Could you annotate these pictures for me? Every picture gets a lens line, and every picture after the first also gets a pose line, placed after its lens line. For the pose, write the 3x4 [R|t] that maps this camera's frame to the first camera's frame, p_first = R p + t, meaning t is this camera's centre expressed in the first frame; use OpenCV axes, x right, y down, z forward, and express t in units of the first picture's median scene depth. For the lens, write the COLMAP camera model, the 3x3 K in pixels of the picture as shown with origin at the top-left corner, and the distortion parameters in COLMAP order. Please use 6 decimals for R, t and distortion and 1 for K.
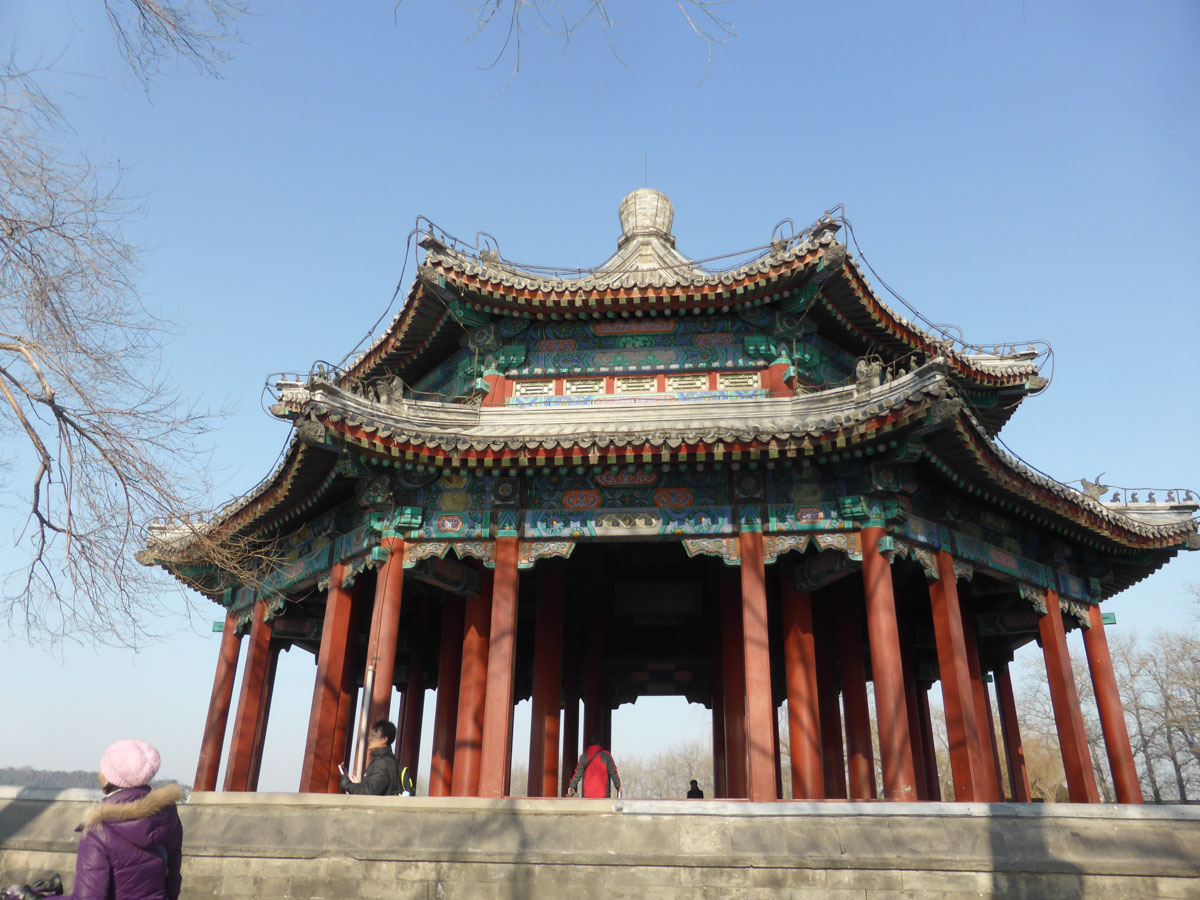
lens RADIAL K [[906.5, 0, 600.0], [0, 906.5, 450.0], [0, 0, 1]] dist [-0.007714, -0.000955]
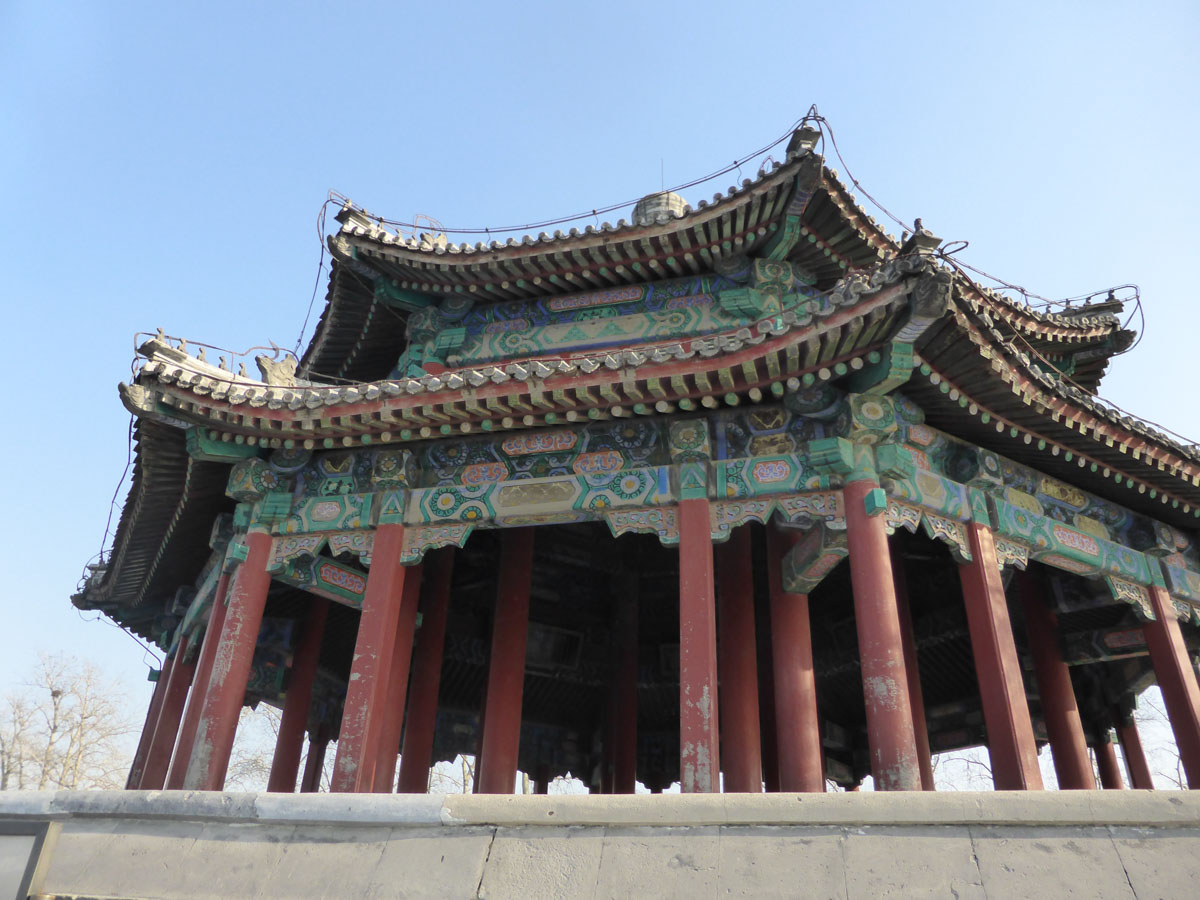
lens RADIAL K [[870.4, 0, 600.0], [0, 870.4, 450.0], [0, 0, 1]] dist [0.049790, 0.000461]
pose [[0.989604, -0.054819, -0.132960, 0.172587], [0.040253, 0.993131, -0.109869, 0.115645], [0.138069, 0.103375, 0.985013, 0.251040]]
